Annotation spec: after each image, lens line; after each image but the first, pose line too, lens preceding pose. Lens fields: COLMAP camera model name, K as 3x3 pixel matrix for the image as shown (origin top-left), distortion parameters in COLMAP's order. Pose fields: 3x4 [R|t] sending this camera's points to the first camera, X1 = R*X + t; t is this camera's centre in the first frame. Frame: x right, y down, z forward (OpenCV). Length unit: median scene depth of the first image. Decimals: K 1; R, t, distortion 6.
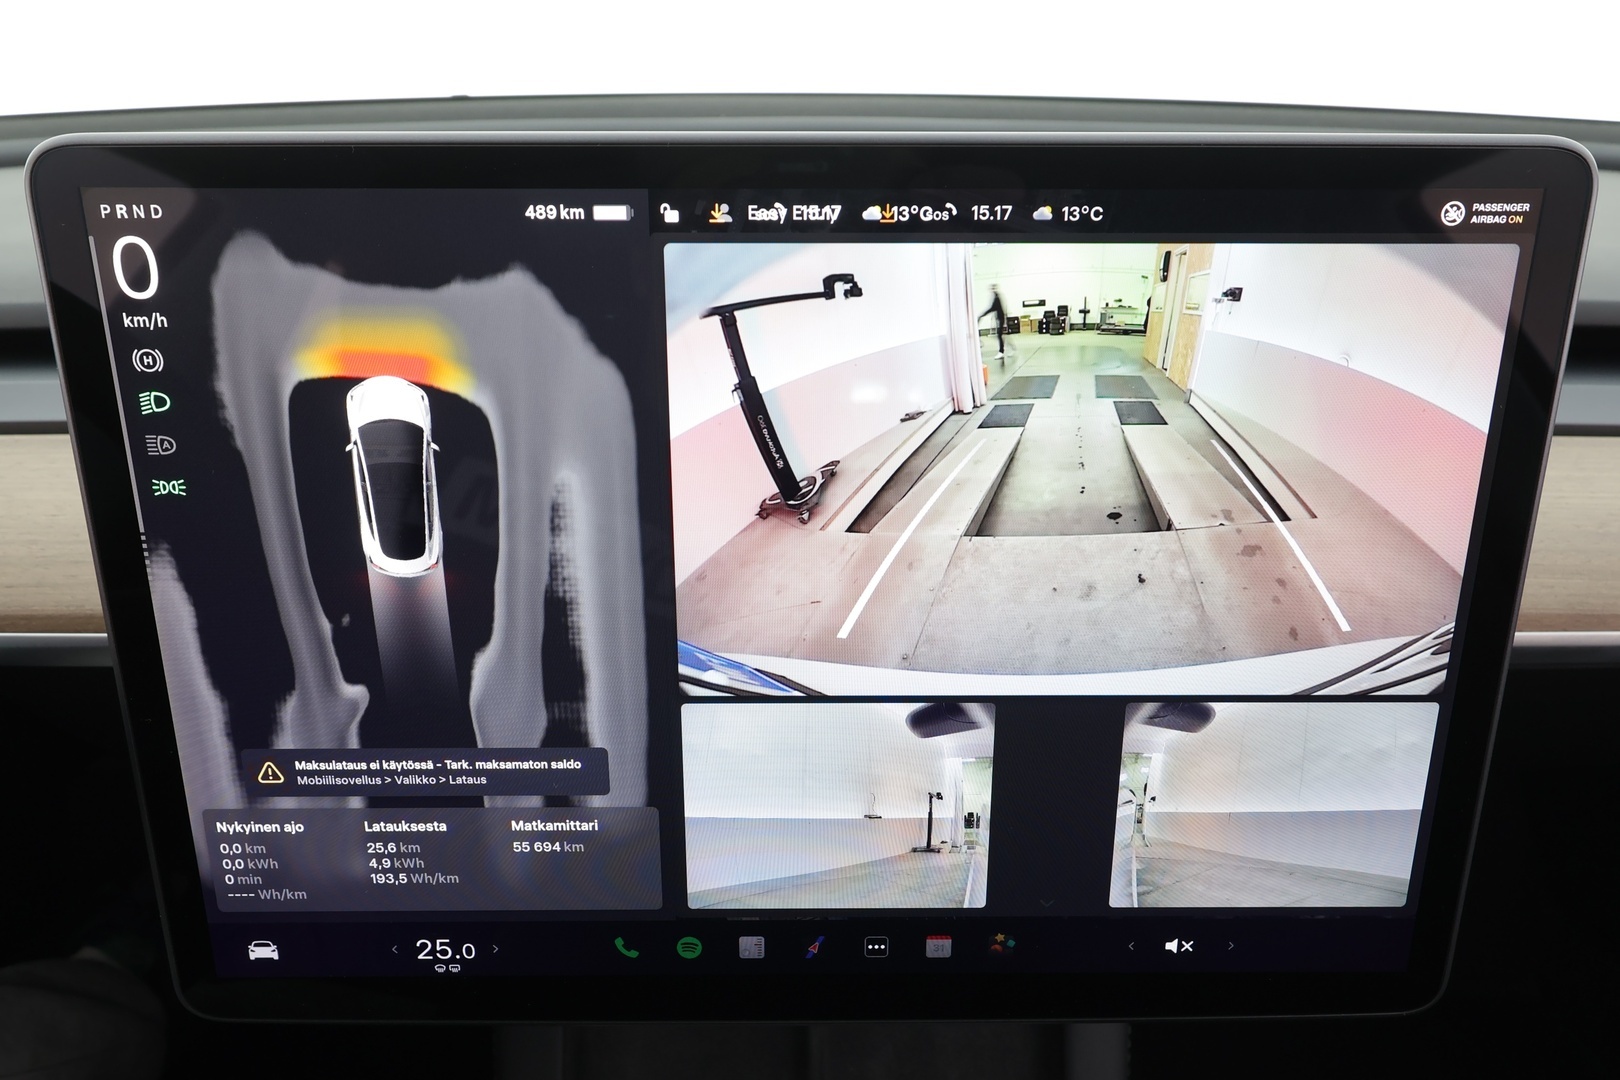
lens RADIAL K [[1282.8, 0, 810.0], [0, 1282.8, 540.0], [0, 0, 1]] dist [0.009449, -0.002185]
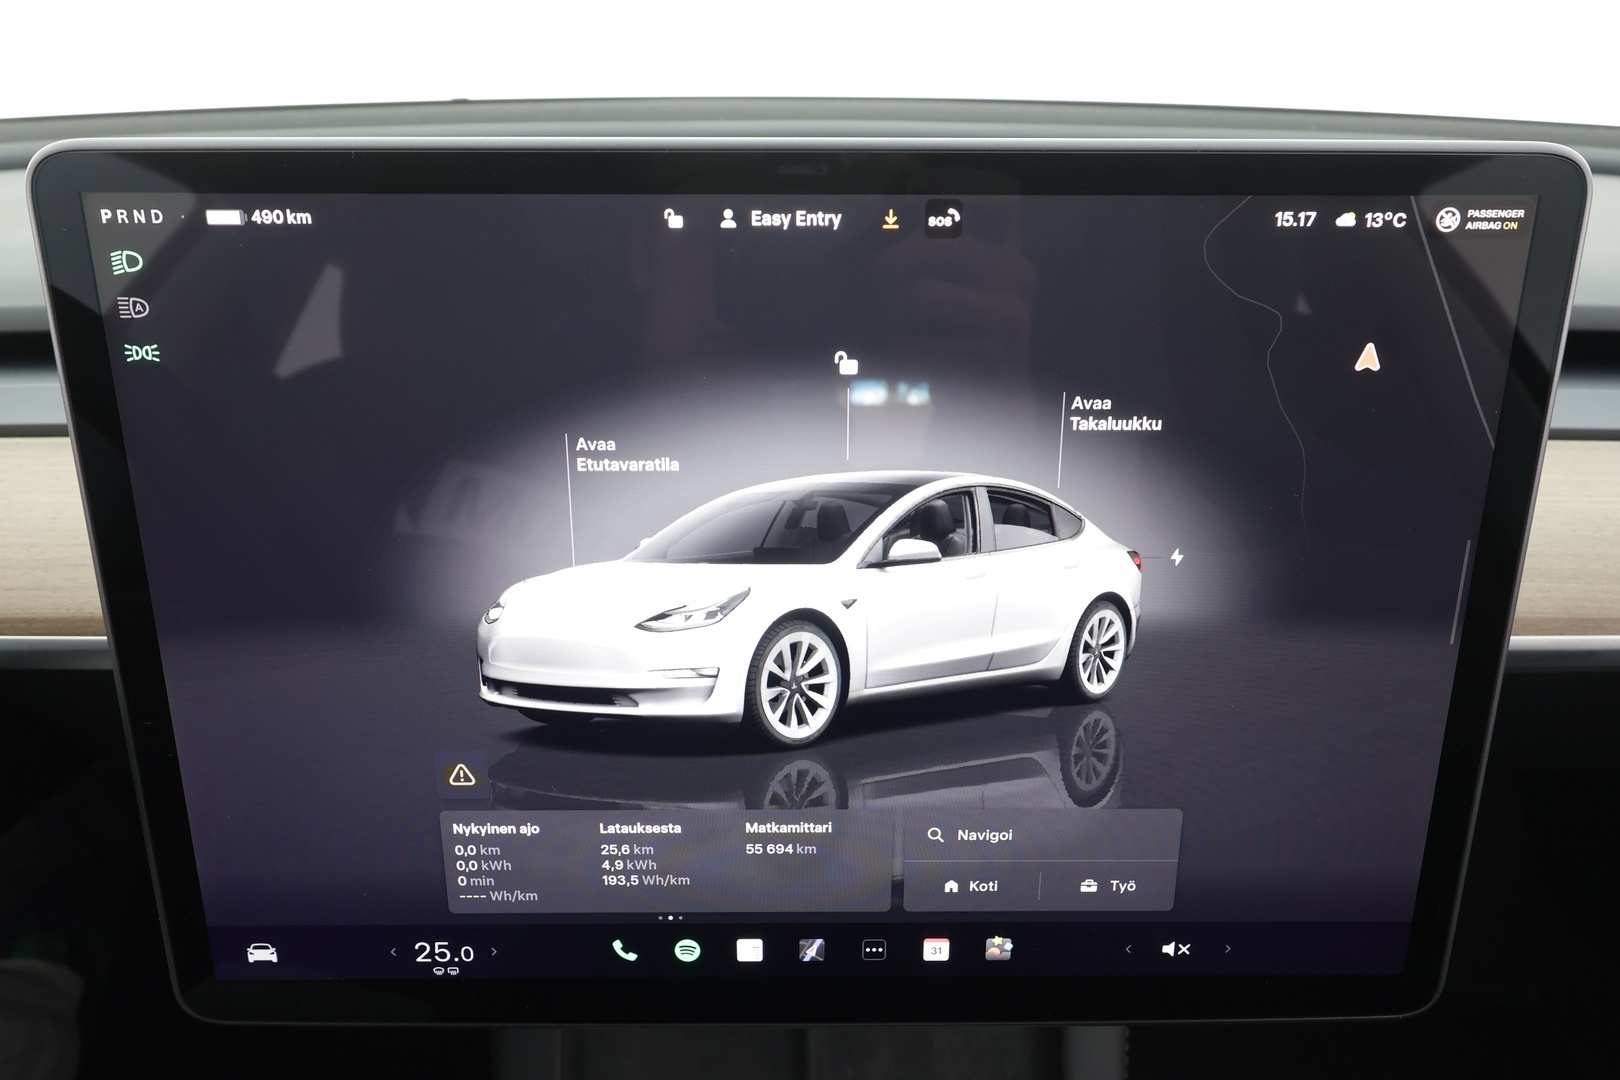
lens RADIAL K [[1278.5, 0, 810.0], [0, 1278.5, 540.0], [0, 0, 1]] dist [0.006346, 0.008218]
pose [[0.999997, 0.000951, 0.002027, -0.182953], [-0.000945, 0.999995, -0.003026, 0.000156], [-0.002030, 0.003024, 0.999993, -0.002140]]
